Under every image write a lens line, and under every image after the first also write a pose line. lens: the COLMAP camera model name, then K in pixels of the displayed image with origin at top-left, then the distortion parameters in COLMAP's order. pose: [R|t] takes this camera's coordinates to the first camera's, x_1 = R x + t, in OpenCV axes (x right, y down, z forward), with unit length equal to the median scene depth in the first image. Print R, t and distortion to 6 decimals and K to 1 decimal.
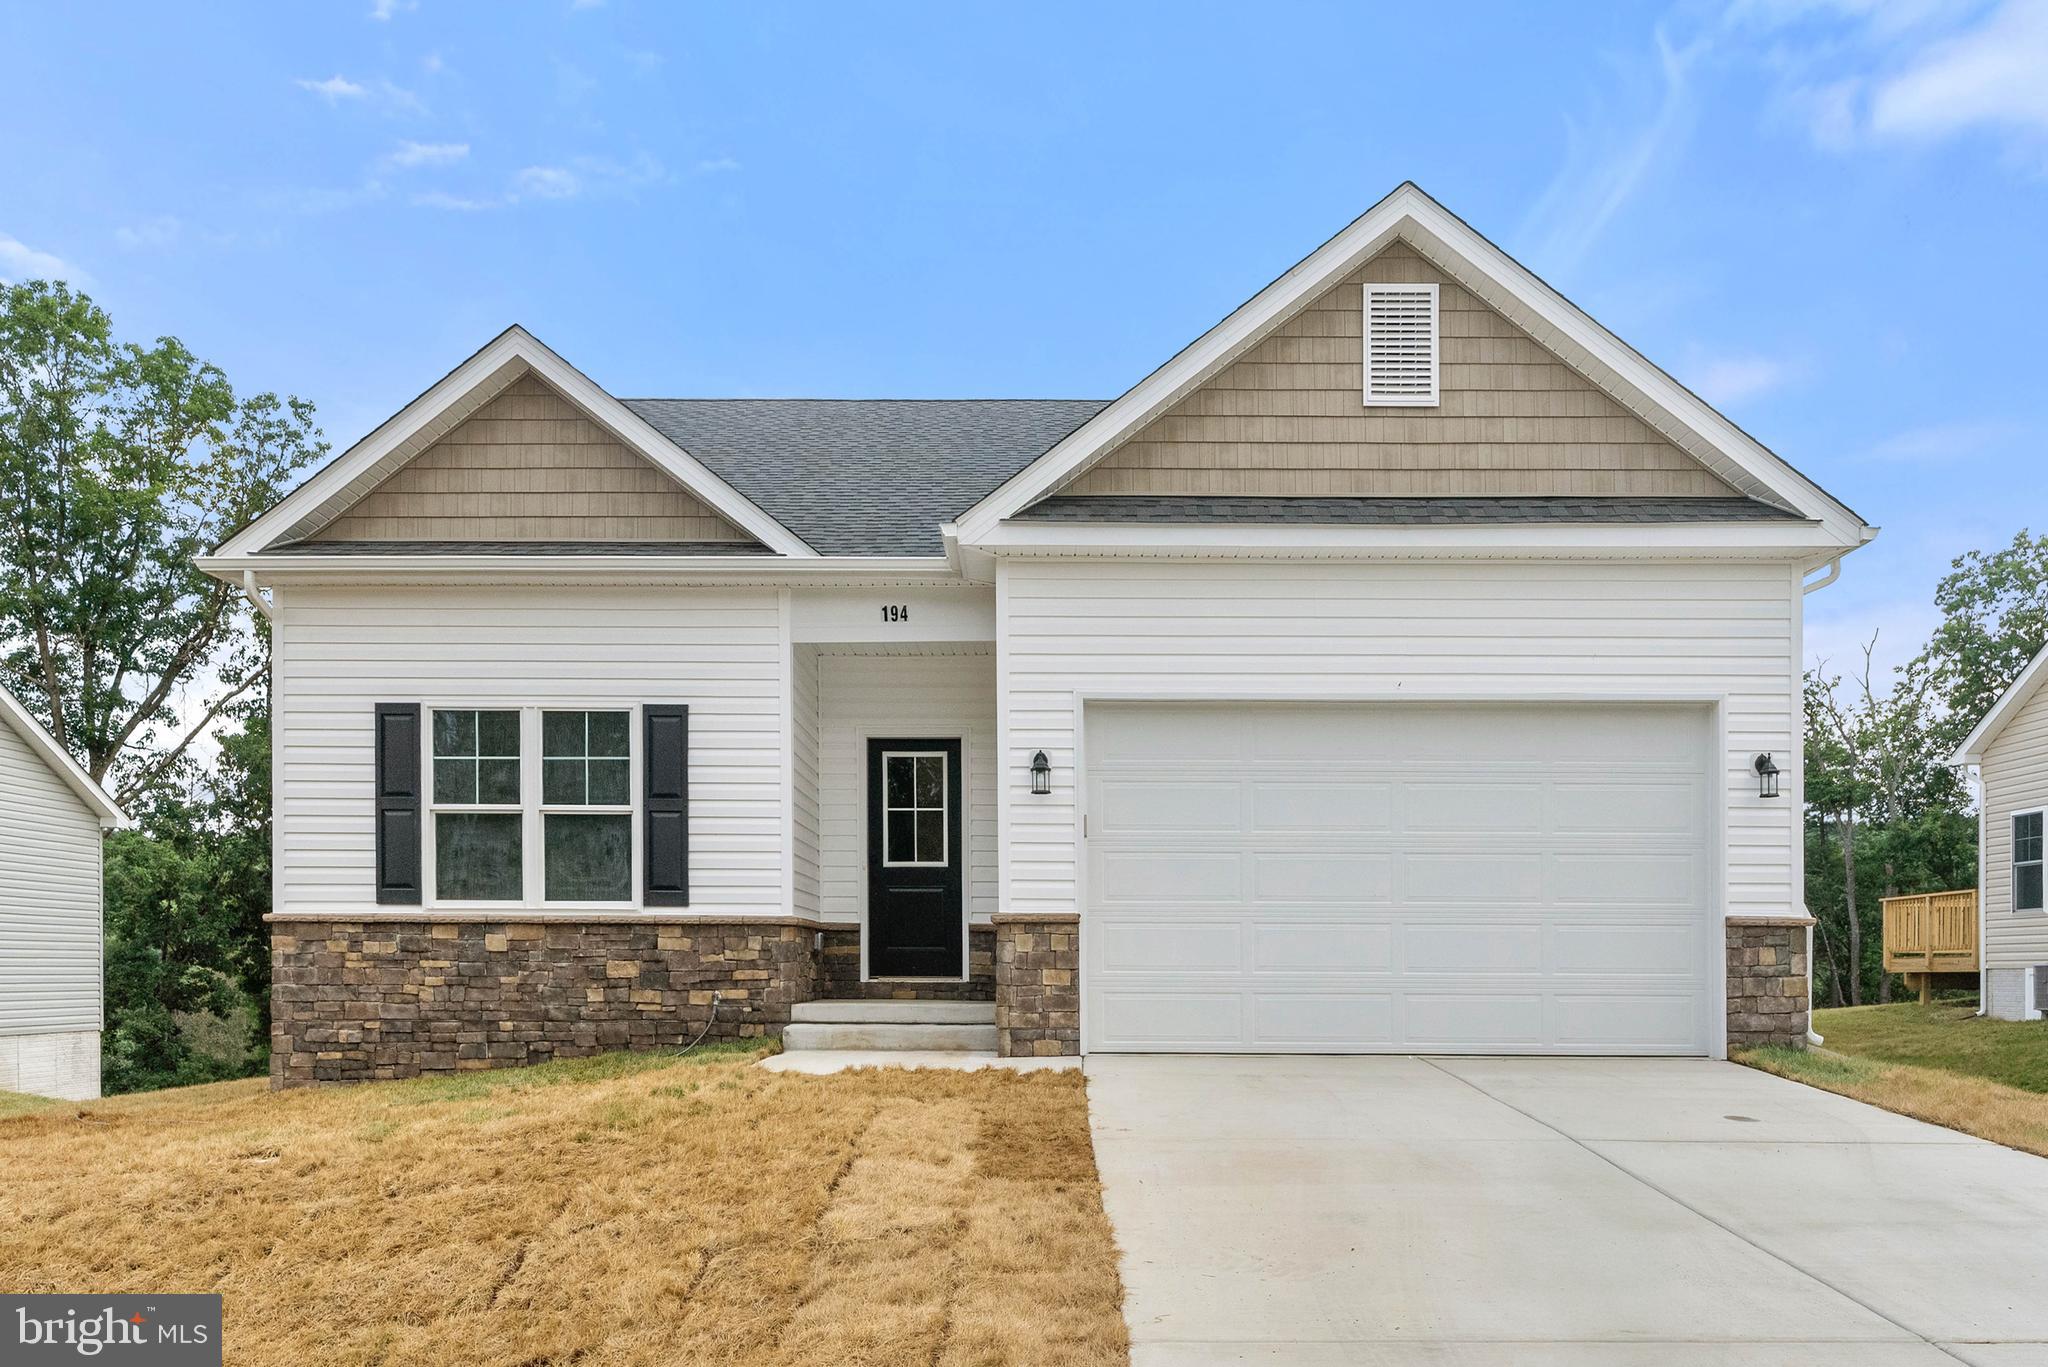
lens RADIAL K [[1434.6, 0, 1024.0], [0, 1434.6, 683.5], [0, 0, 1]] dist [0.002340, 0.000545]
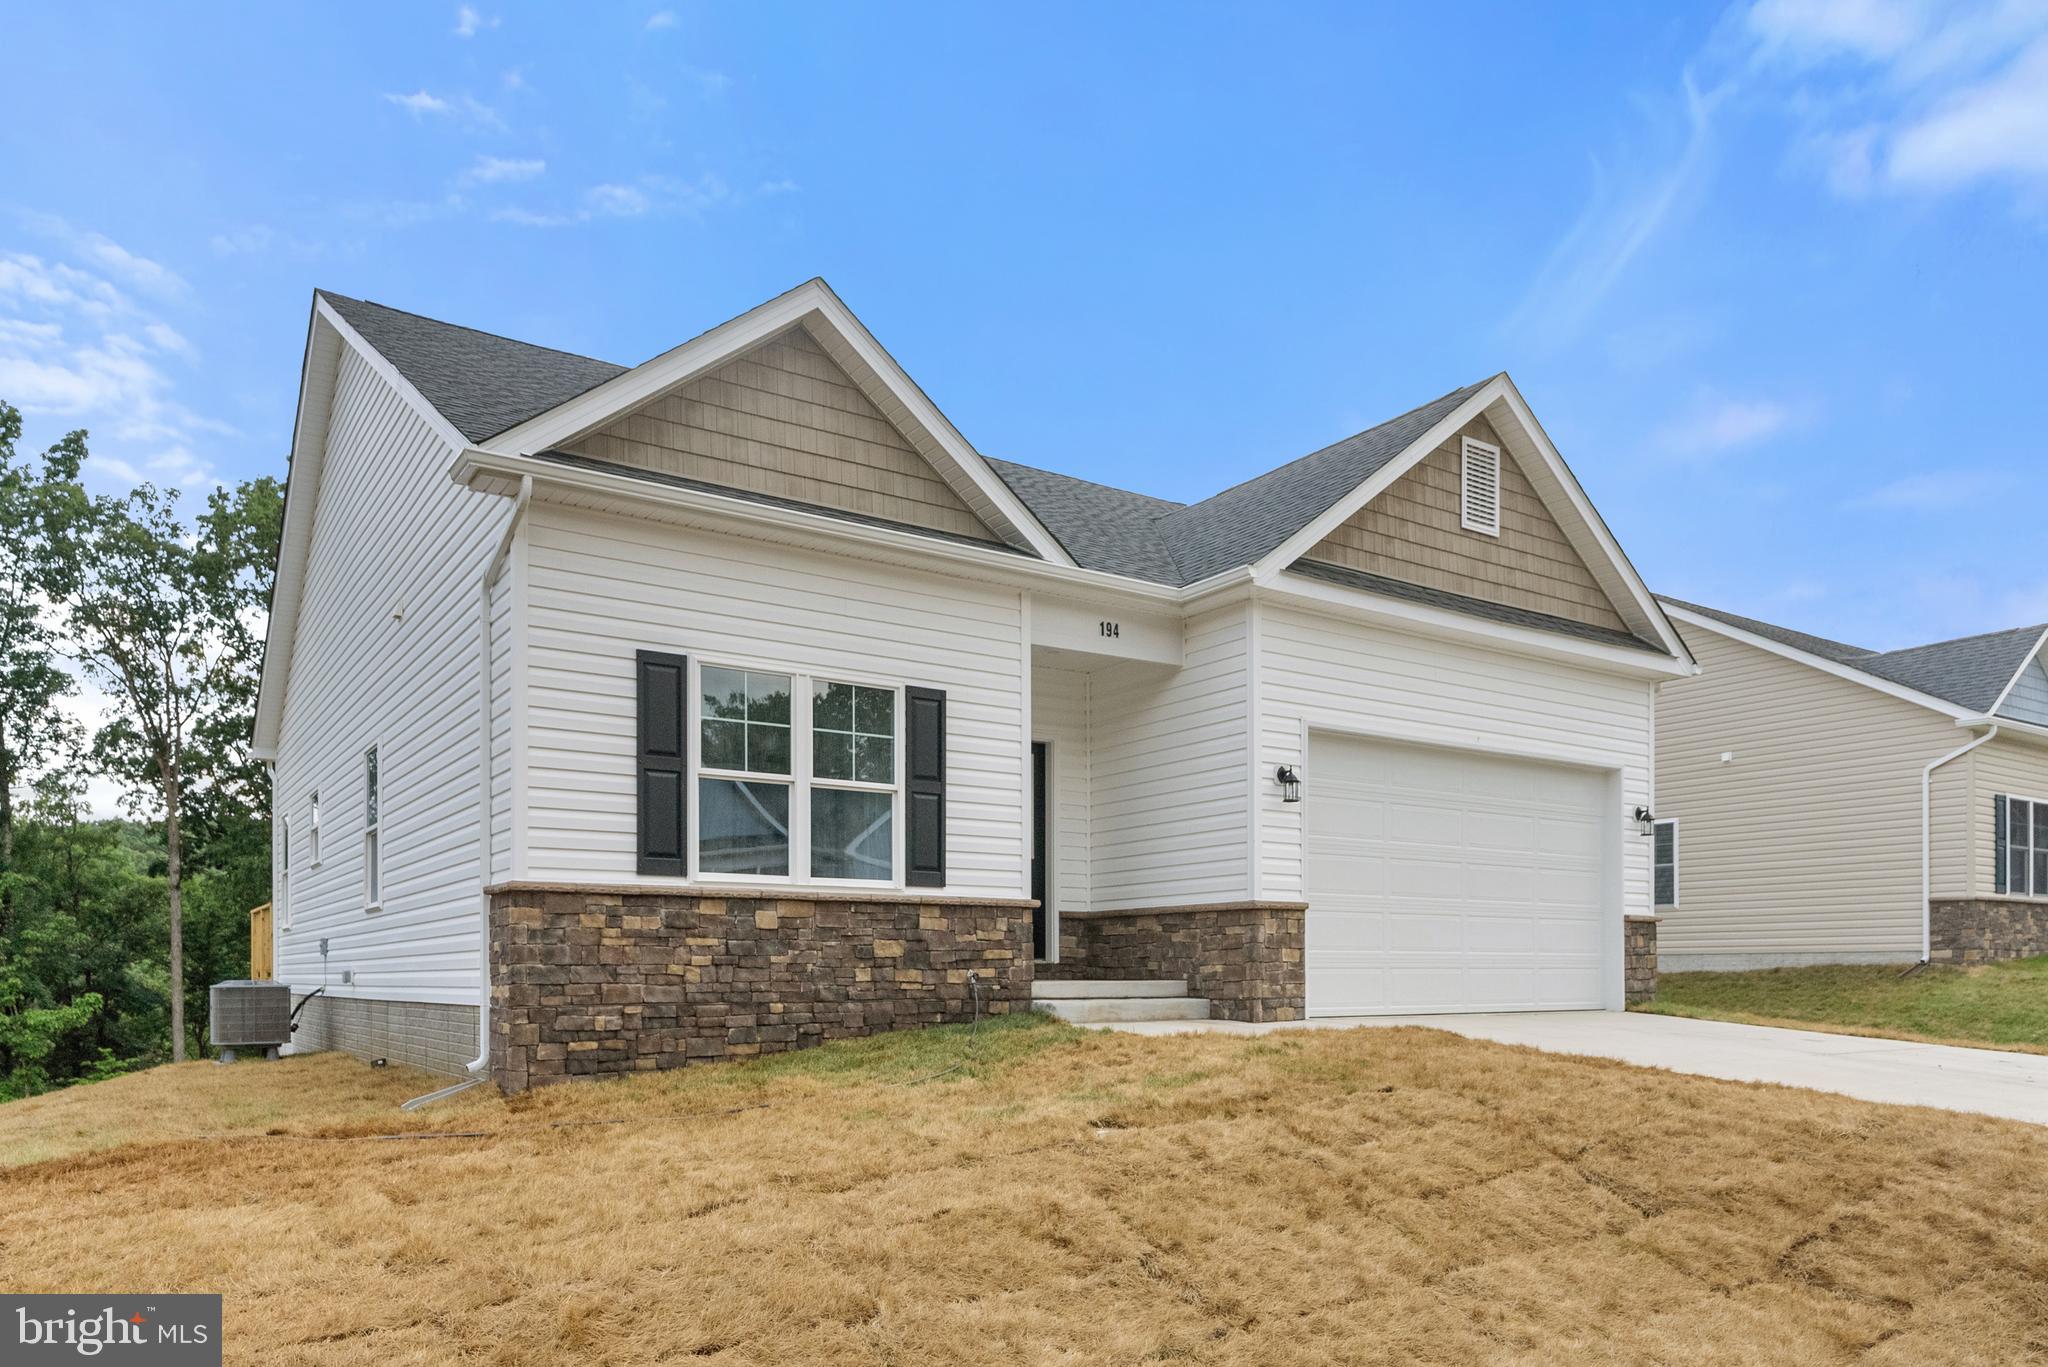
lens RADIAL K [[1372.5, 0, 1024.0], [0, 1372.5, 683.5], [0, 0, 1]] dist [0.001193, -0.000344]
pose [[0.818591, 0.113615, 0.563027, -0.756507], [-0.106113, 0.993282, -0.046159, 0.050156], [-0.564489, -0.021959, 0.825148, 0.164048]]
